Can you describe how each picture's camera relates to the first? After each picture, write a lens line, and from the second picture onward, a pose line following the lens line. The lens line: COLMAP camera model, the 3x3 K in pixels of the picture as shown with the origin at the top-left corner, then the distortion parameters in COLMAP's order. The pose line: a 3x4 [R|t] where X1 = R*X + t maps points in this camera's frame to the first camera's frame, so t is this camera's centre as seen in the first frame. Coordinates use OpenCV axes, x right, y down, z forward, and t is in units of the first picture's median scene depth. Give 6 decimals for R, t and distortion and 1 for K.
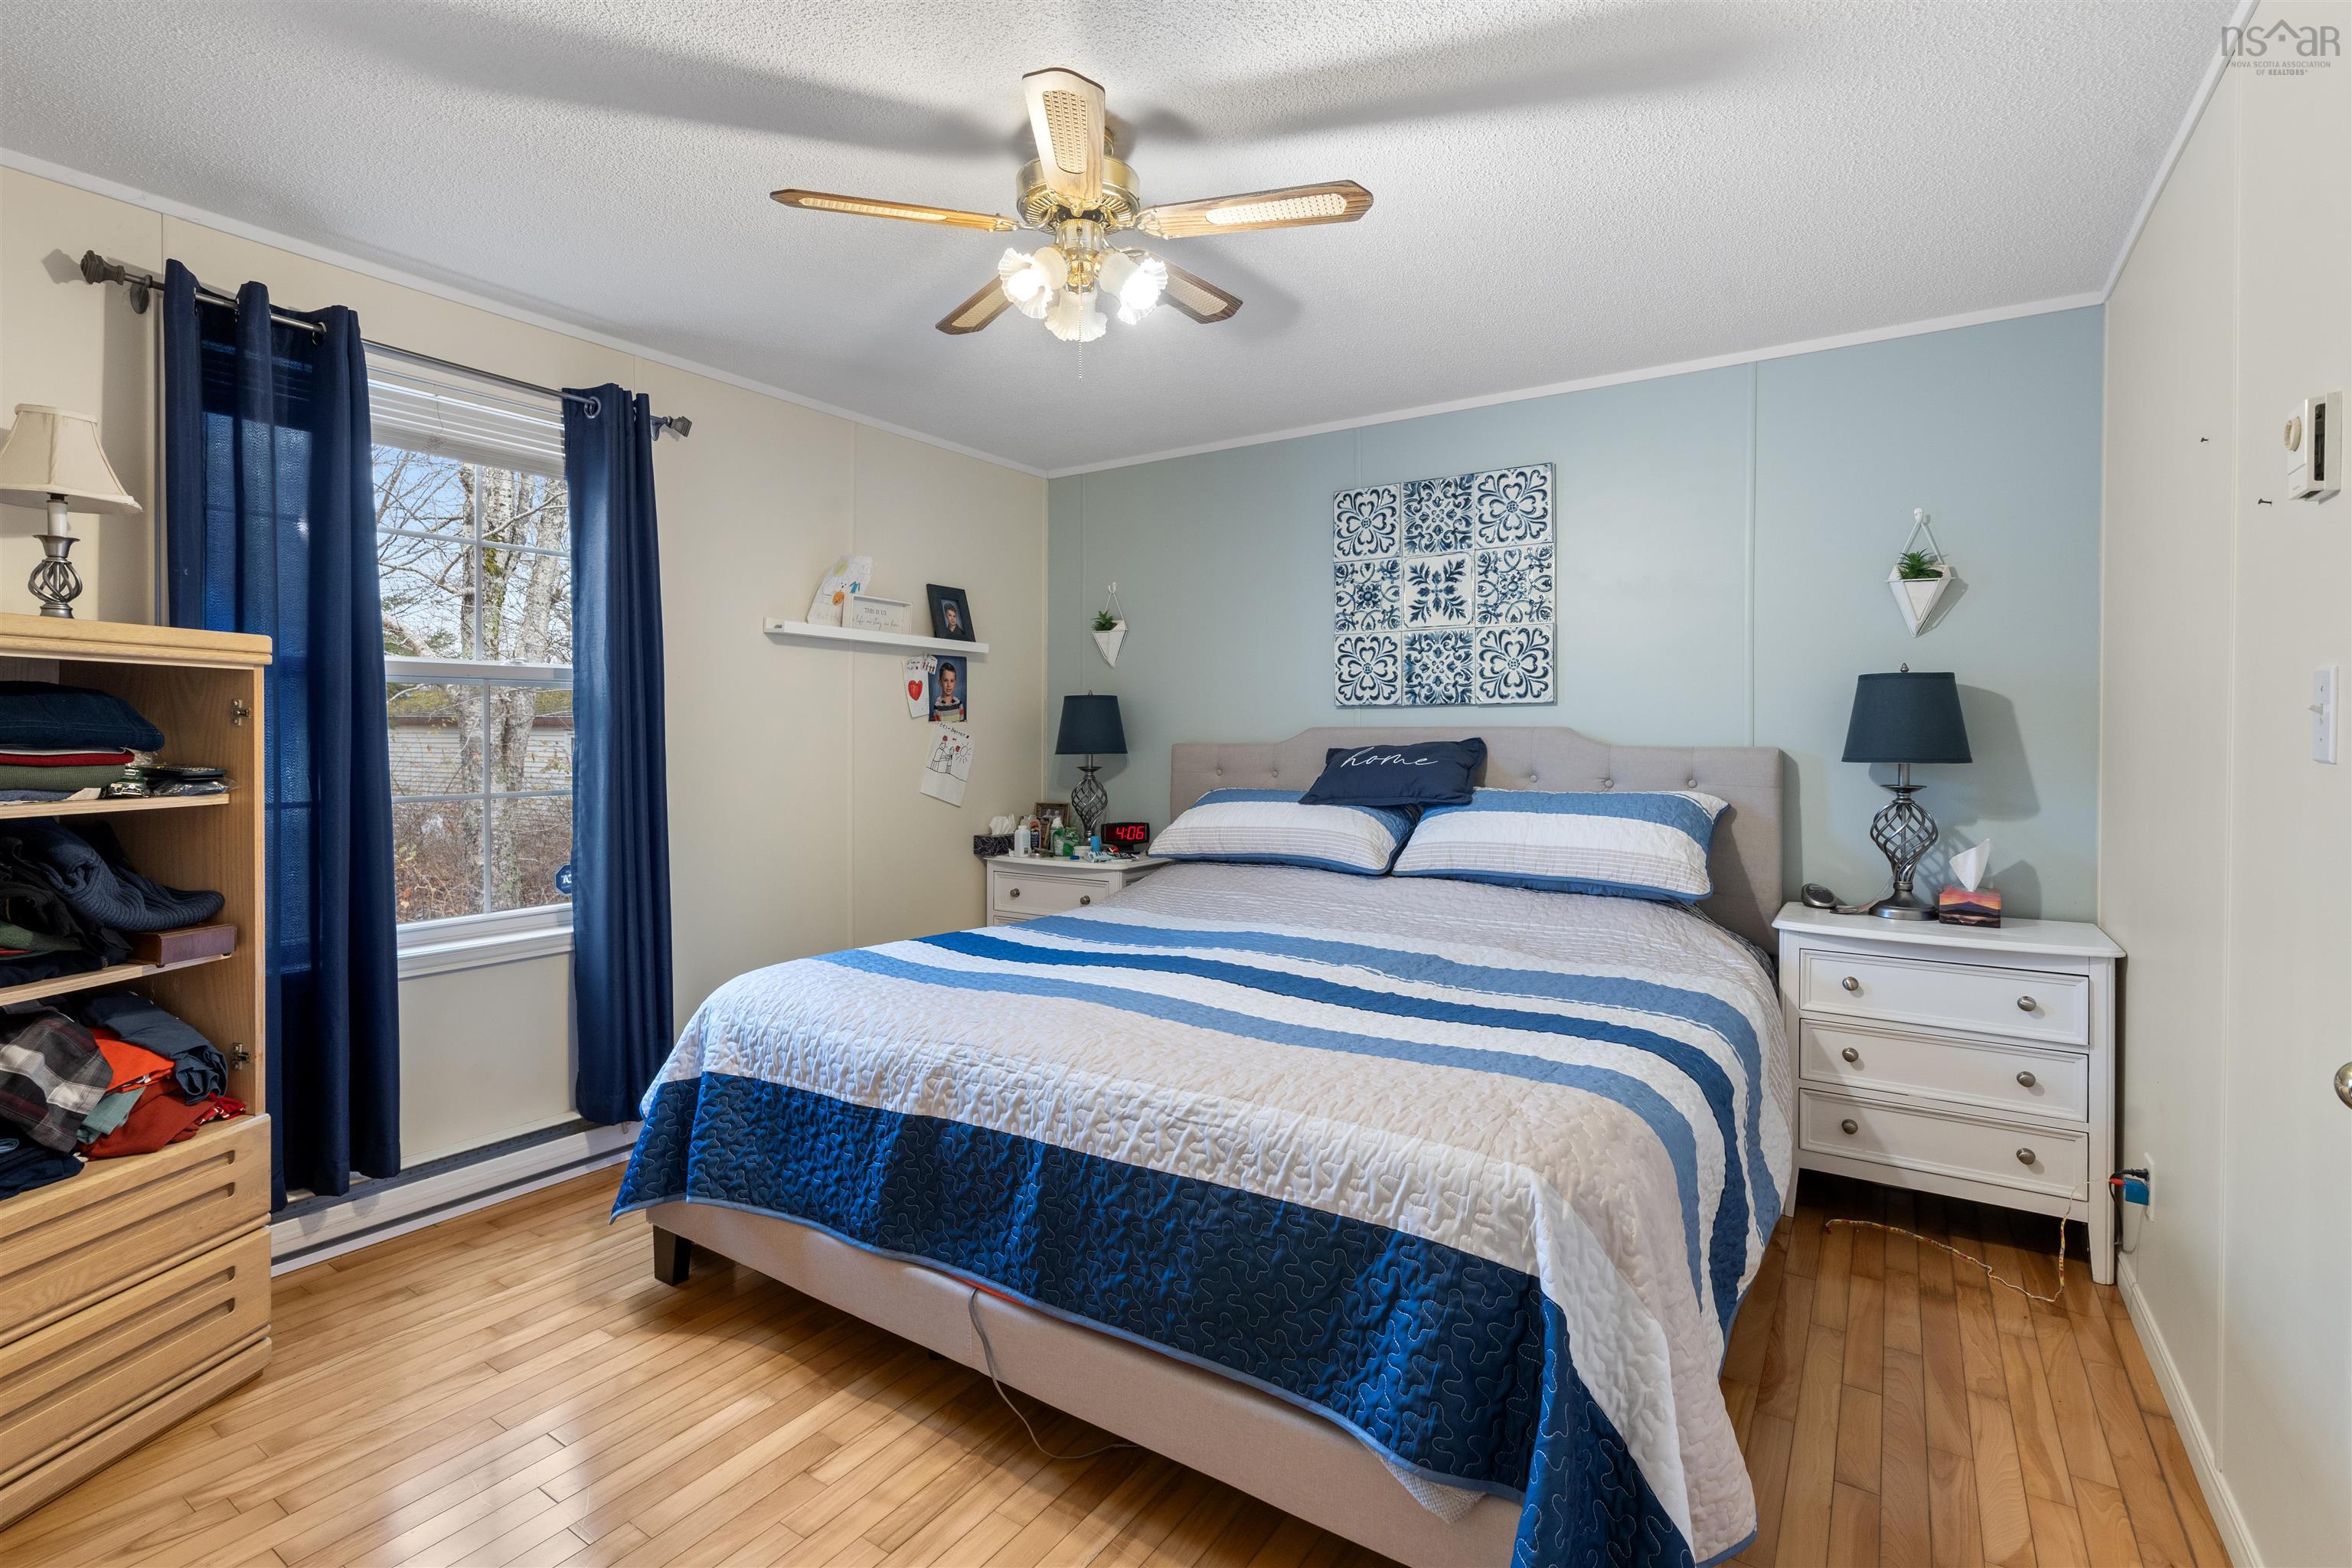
lens RADIAL K [[1073.5, 0, 1170.7], [0, 1073.5, 740.7], [0, 0, 1]] dist [-0.013842, 0.007178]
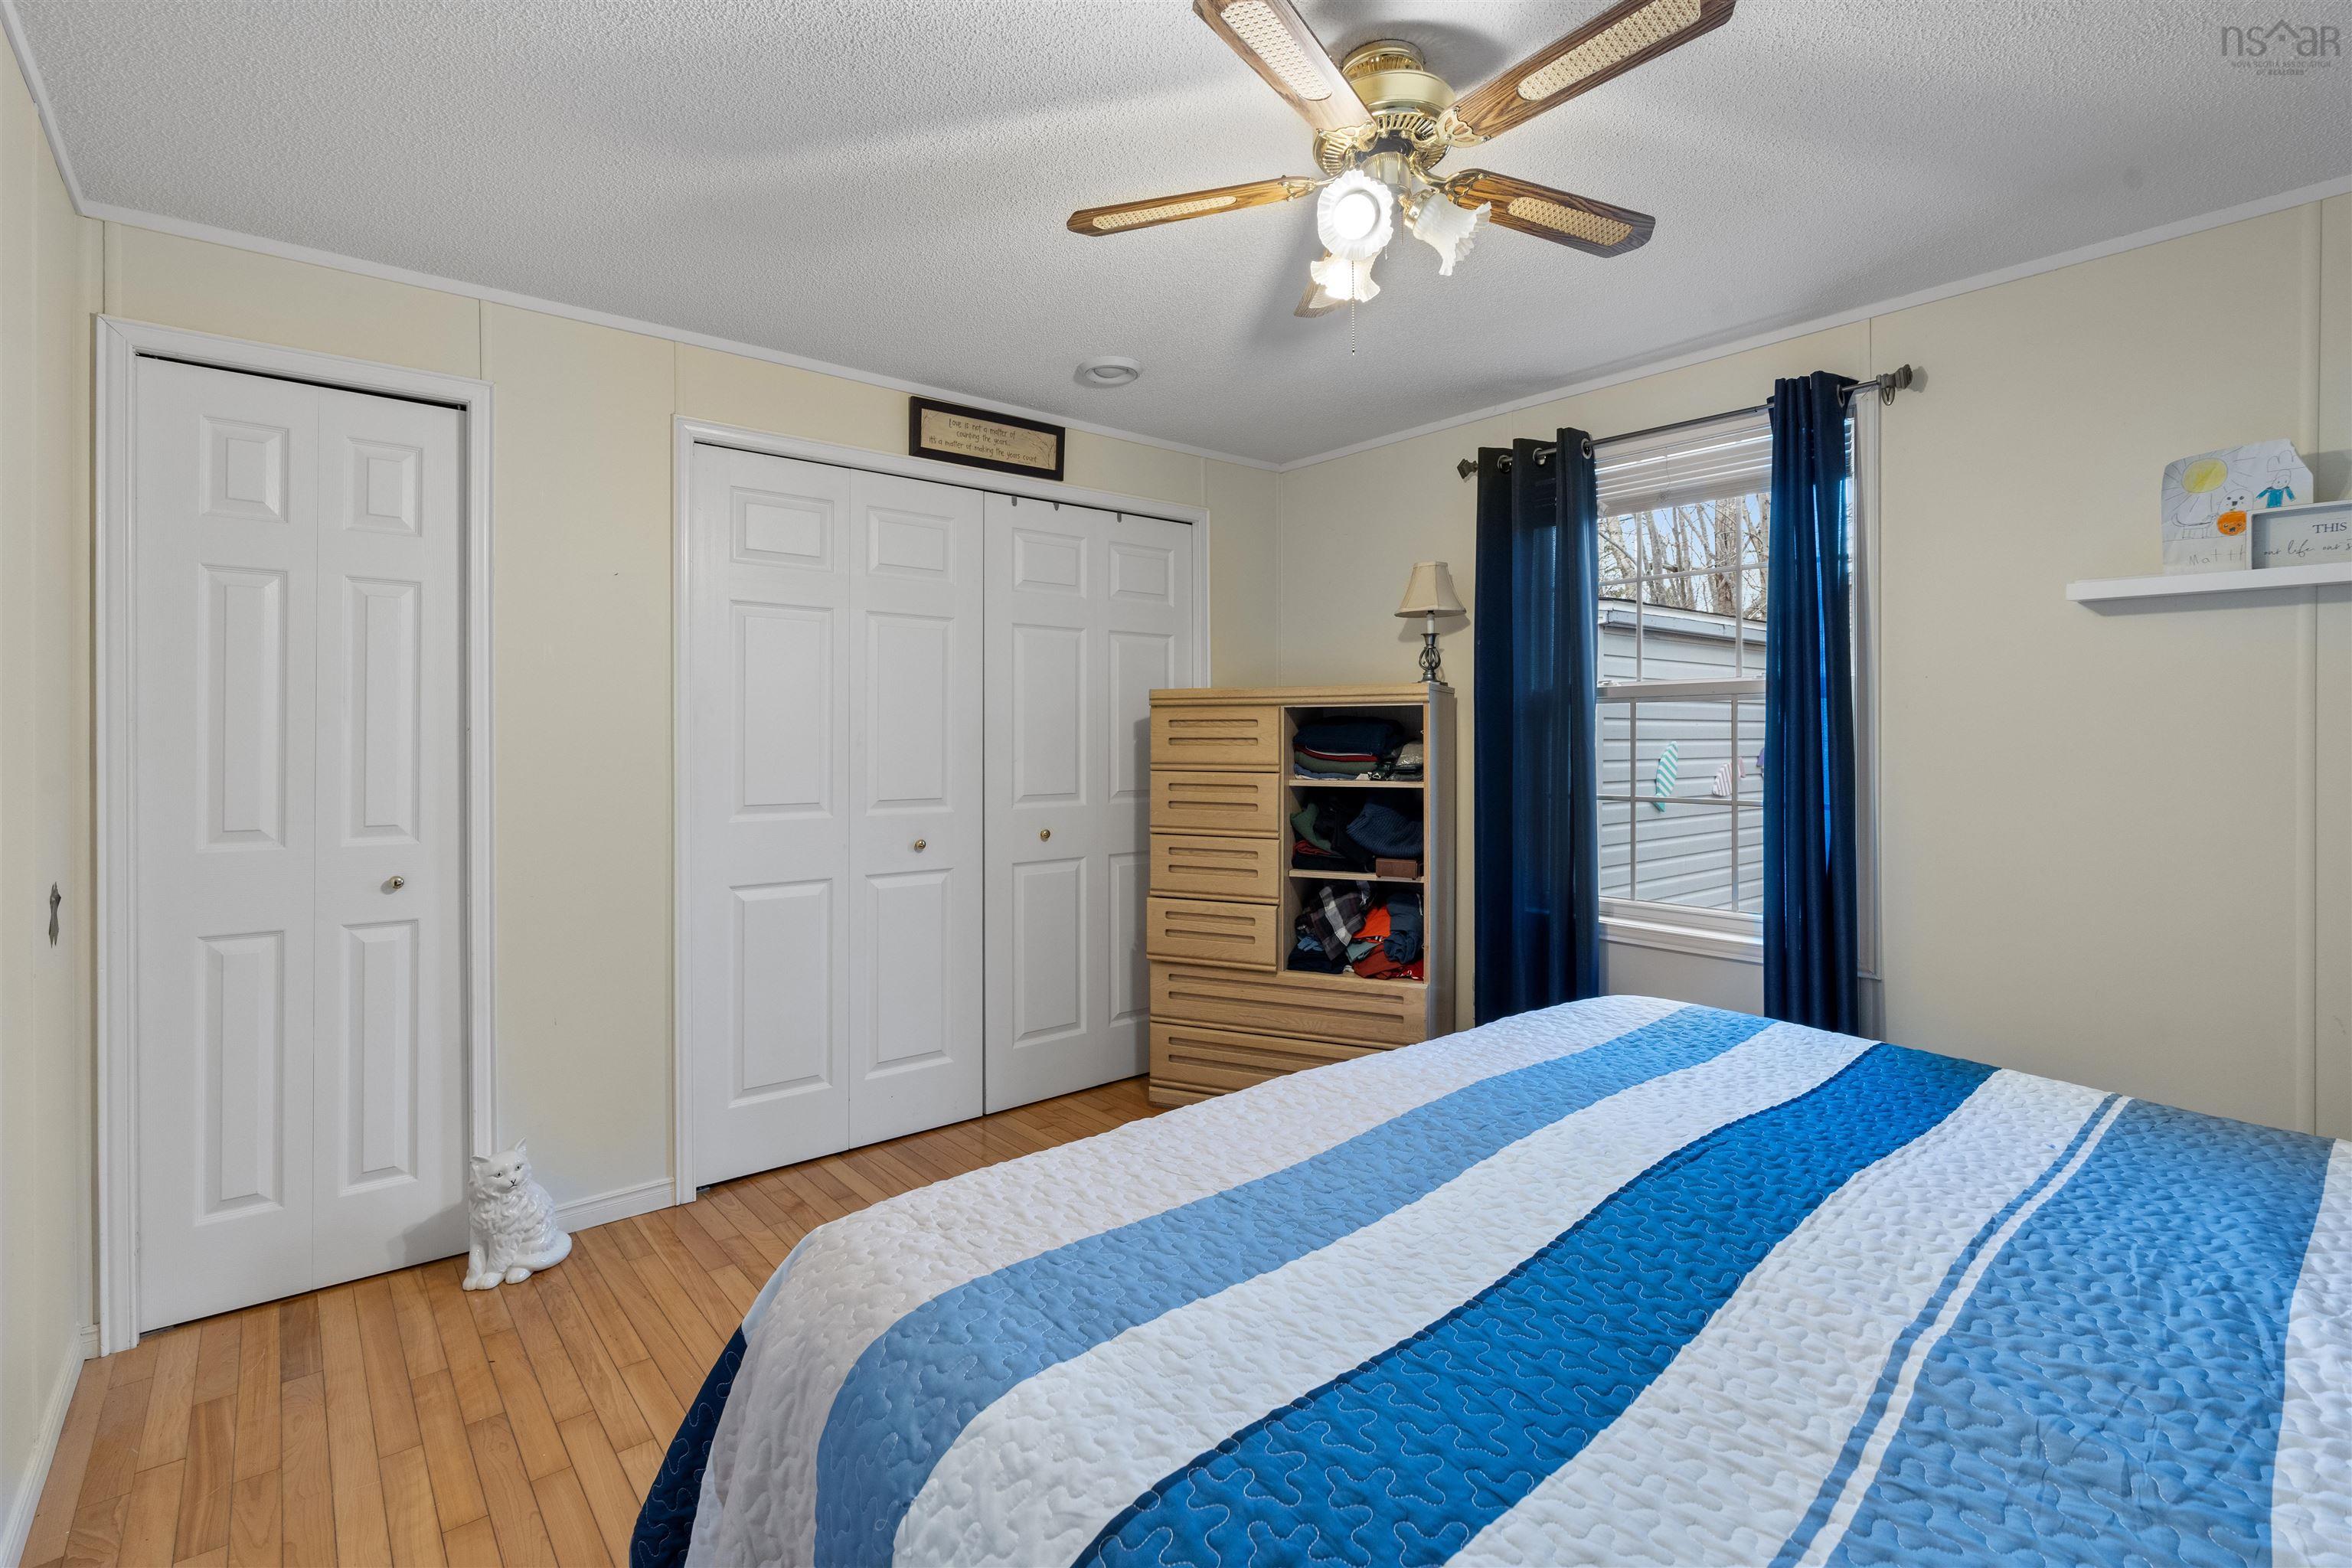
lens RADIAL K [[1073.5, 0, 1170.7], [0, 1073.5, 740.7], [0, 0, 1]] dist [-0.013842, 0.007178]
pose [[-0.278867, -0.000072, -0.960330, 0.788748], [-0.008059, 0.999965, 0.002265, -0.013085], [0.960296, 0.008371, -0.278858, 1.084484]]
